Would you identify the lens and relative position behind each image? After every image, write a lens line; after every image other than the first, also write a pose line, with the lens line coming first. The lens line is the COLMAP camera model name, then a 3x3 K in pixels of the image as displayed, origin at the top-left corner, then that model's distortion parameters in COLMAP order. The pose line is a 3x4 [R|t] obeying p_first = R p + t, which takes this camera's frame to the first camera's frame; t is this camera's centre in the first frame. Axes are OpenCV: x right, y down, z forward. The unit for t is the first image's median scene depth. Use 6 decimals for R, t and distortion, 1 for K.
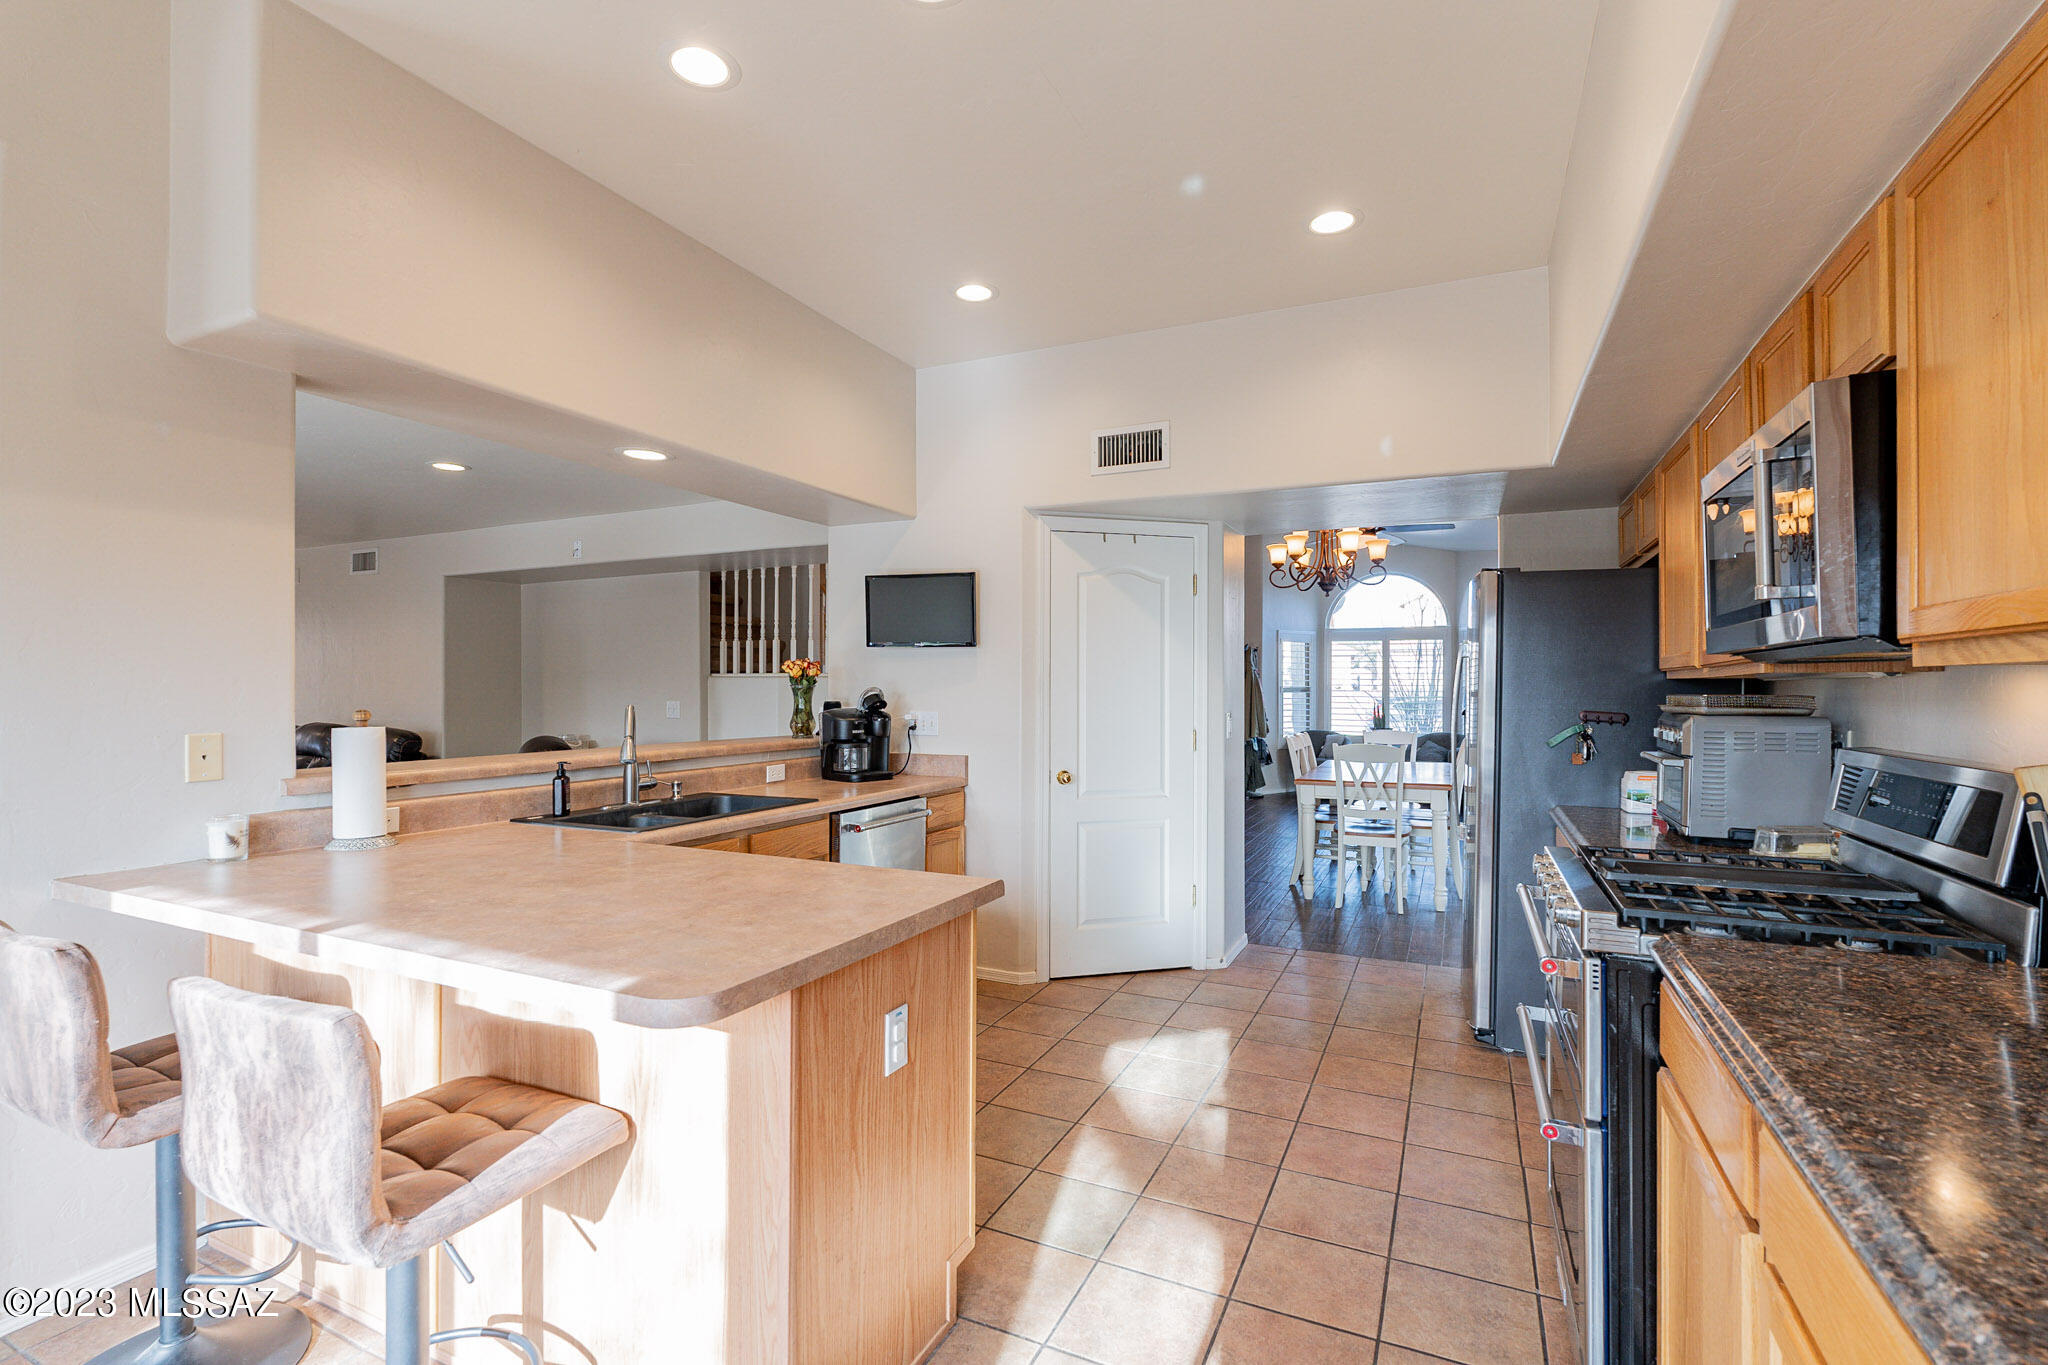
lens RADIAL K [[954.7, 0, 1026.9], [0, 954.7, 678.9], [0, 0, 1]] dist [-0.003086, -0.000751]
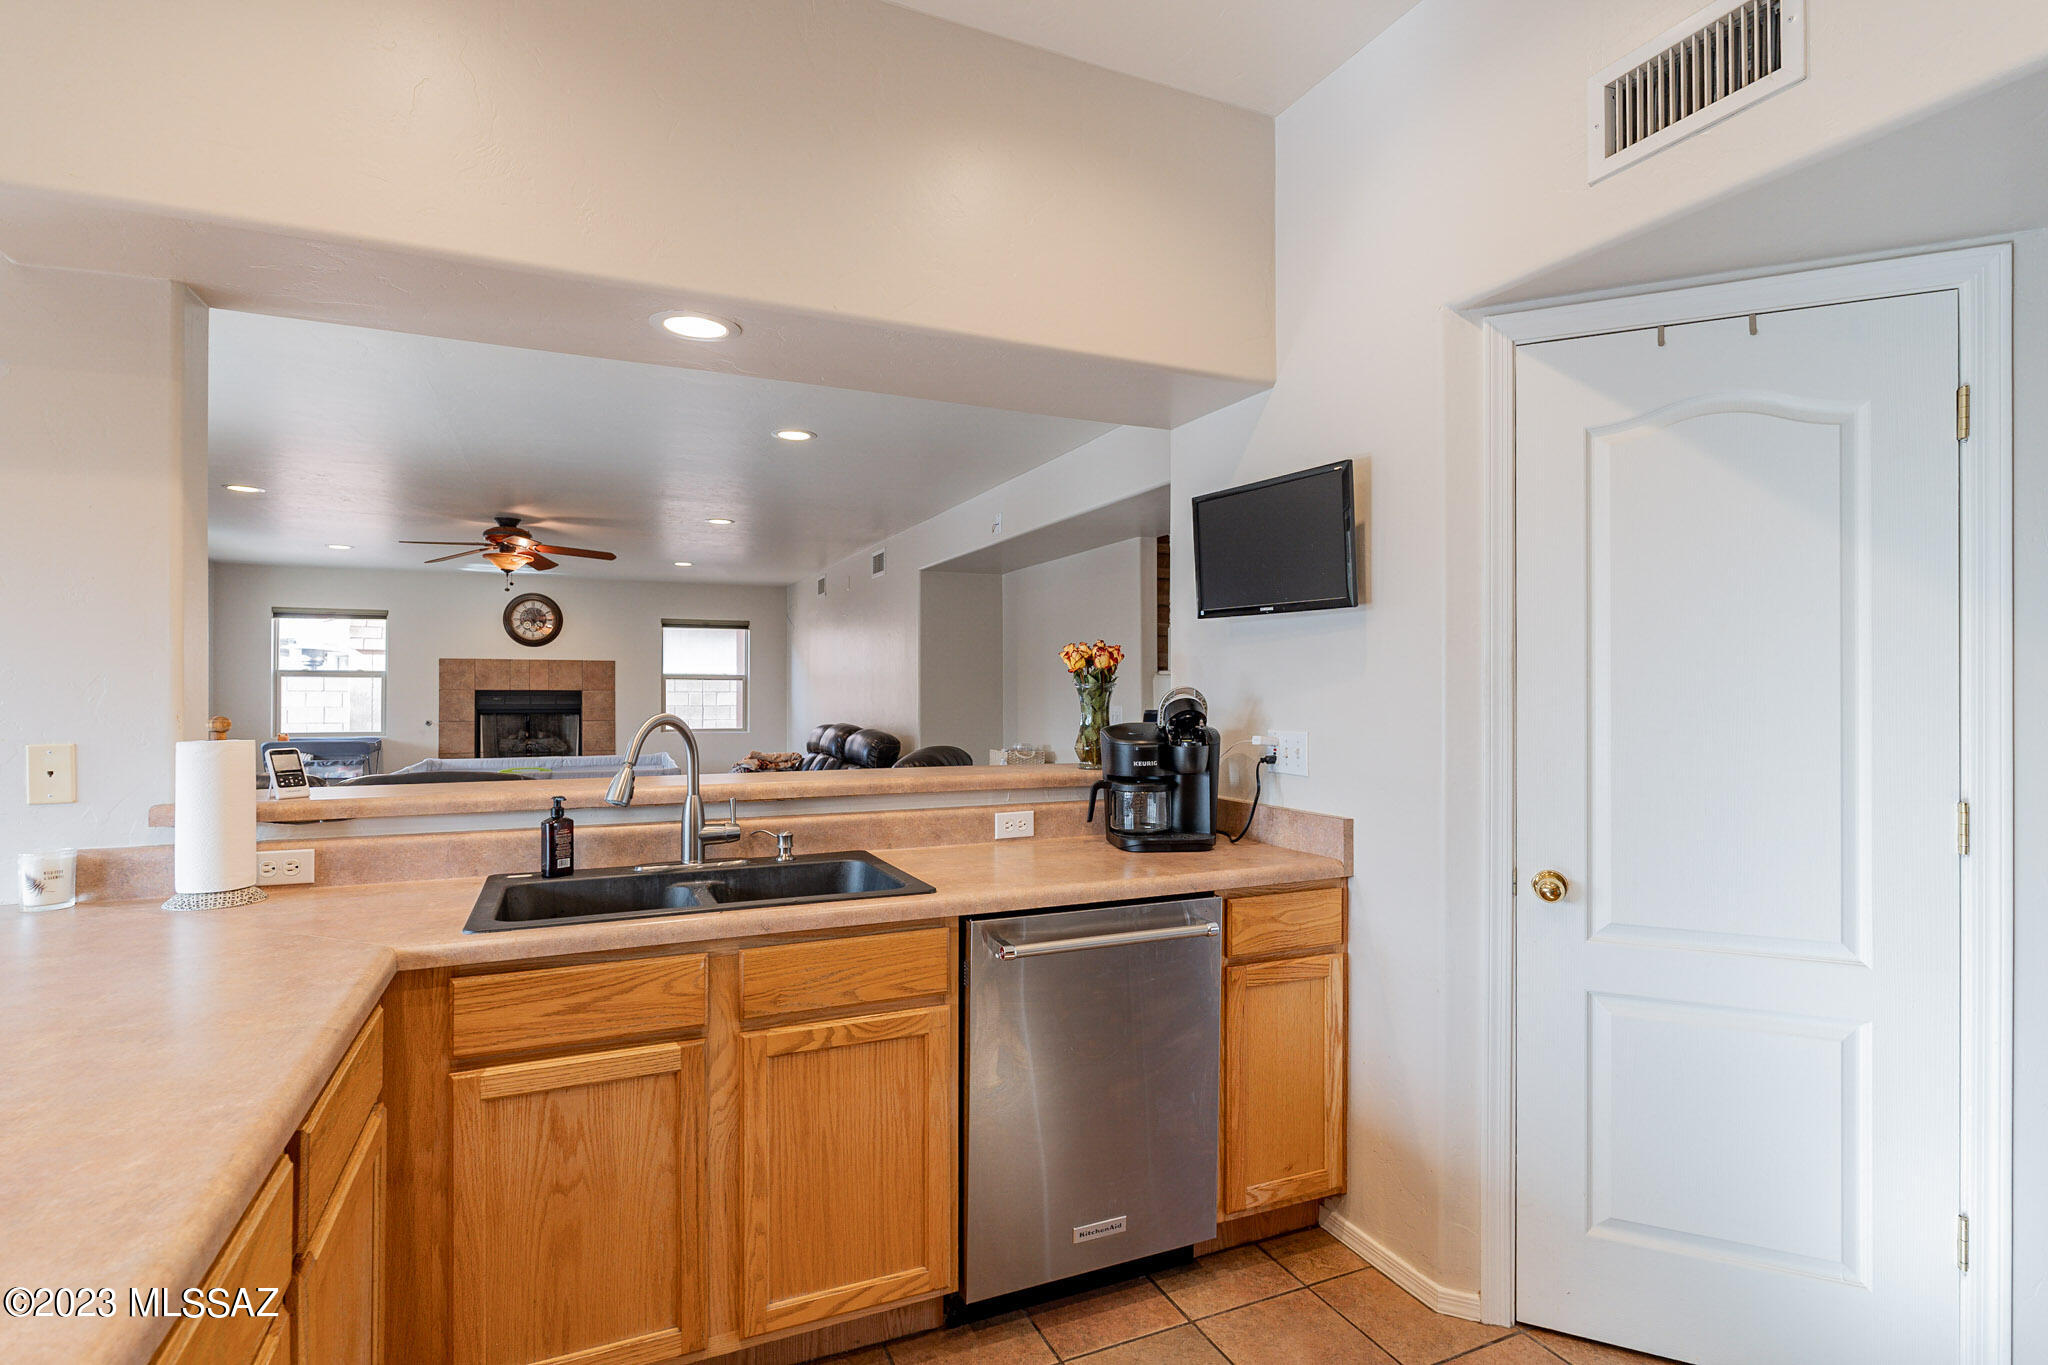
lens RADIAL K [[990.8, 0, 1021.3], [0, 990.8, 684.6], [0, 0, 1]] dist [-0.002060, 0.000286]
pose [[0.756026, -0.003260, -0.654533, 0.156709], [0.005680, 0.999983, 0.001581, 0.005700], [0.654517, -0.004913, 0.756031, 0.483456]]
